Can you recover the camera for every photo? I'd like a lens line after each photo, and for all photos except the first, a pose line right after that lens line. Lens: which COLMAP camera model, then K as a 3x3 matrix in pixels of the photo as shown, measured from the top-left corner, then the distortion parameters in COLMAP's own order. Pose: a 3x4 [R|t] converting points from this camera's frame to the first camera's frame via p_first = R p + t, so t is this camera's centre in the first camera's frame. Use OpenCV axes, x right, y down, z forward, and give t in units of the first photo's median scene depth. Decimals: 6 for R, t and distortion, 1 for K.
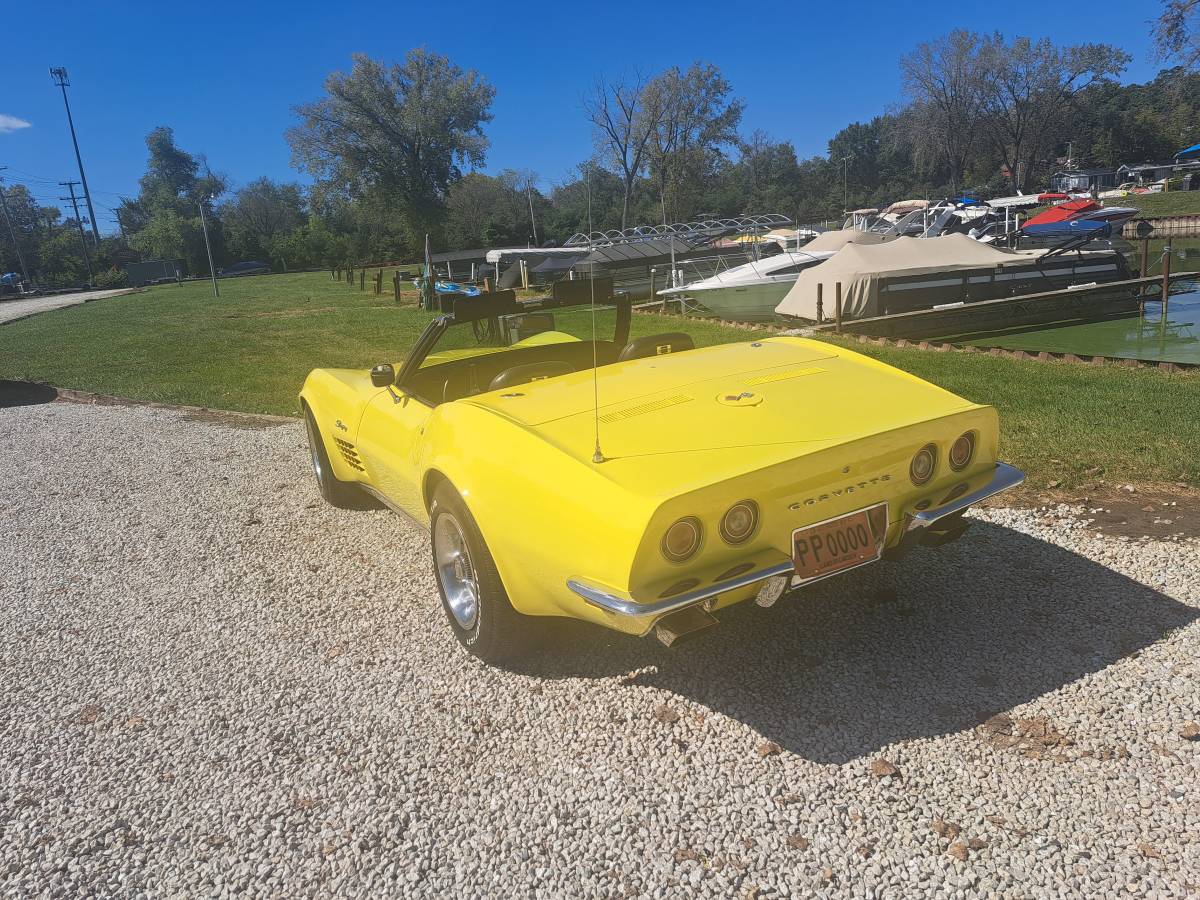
lens RADIAL K [[871.1, 0, 618.8], [0, 871.1, 450.3], [0, 0, 1]] dist [0.060583, -0.052074]
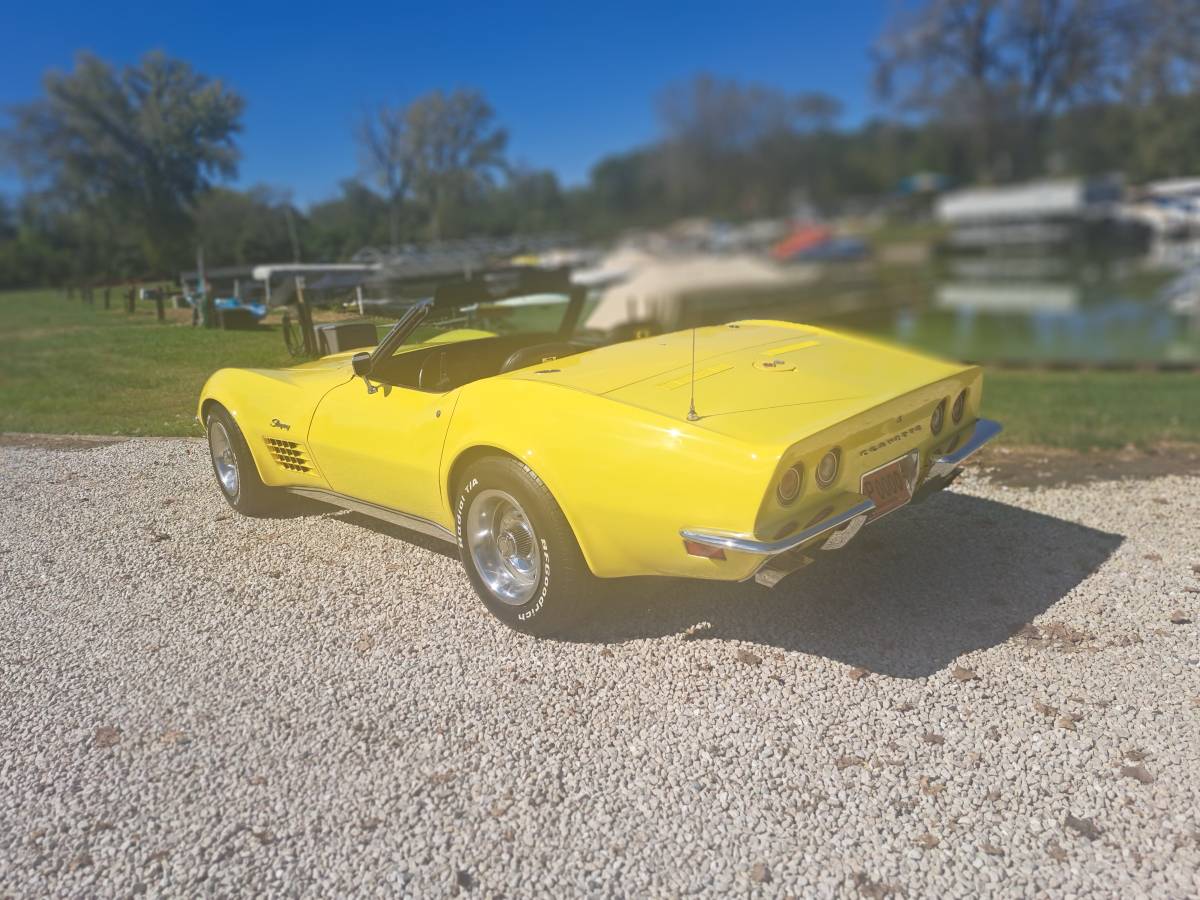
lens RADIAL K [[871.1, 0, 620.9], [0, 871.1, 436.3], [0, 0, 1]] dist [0.060583, -0.052074]
pose [[0.966881, -0.041009, 0.251912, -0.308692], [0.050820, 0.998177, -0.032562, 0.051758], [-0.250118, 0.044286, 0.967202, -0.004654]]
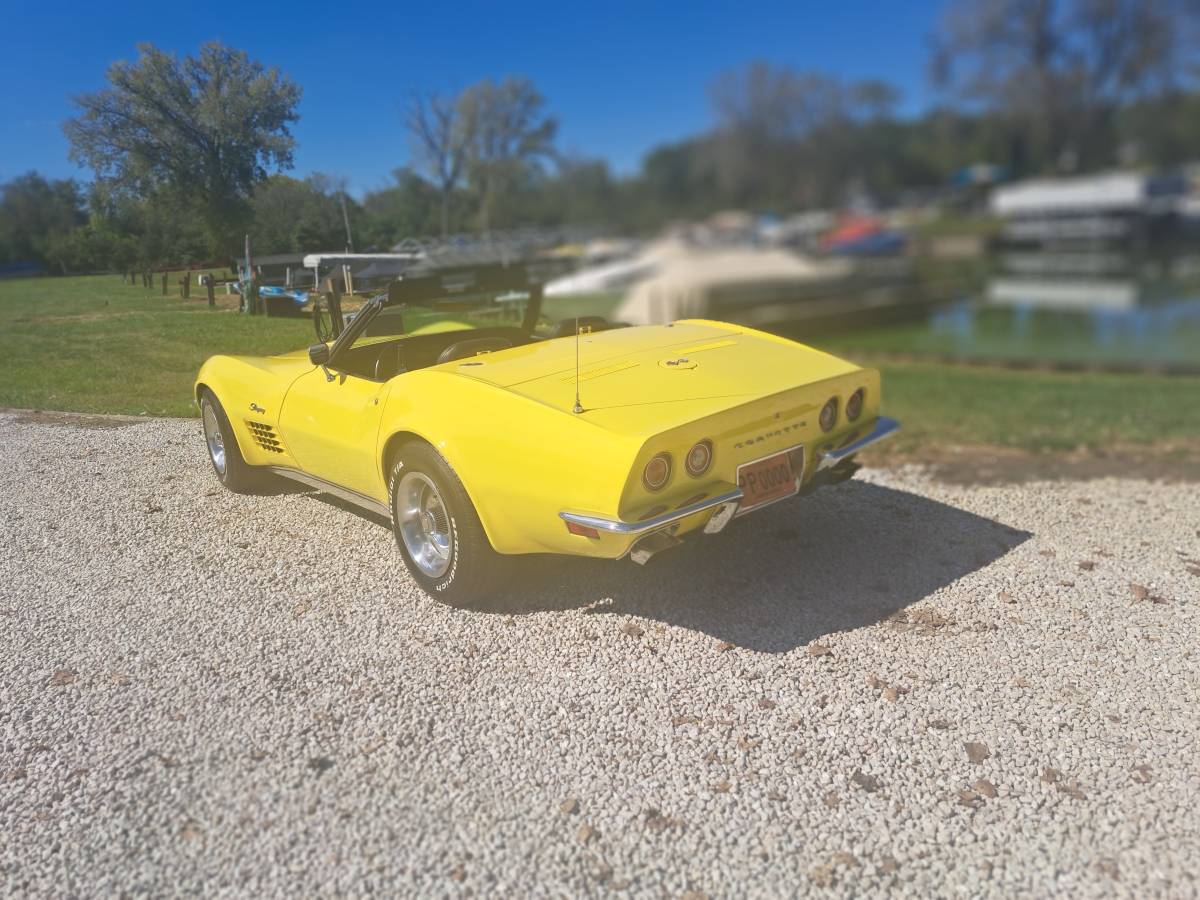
lens RADIAL K [[871.1, 0, 611.4], [0, 871.1, 449.1], [0, 0, 1]] dist [0.060583, -0.052074]
pose [[0.981463, -0.023263, 0.190236, -0.165482], [0.025796, 0.999608, -0.010852, 0.062652], [-0.189909, 0.015558, 0.981678, -0.126044]]
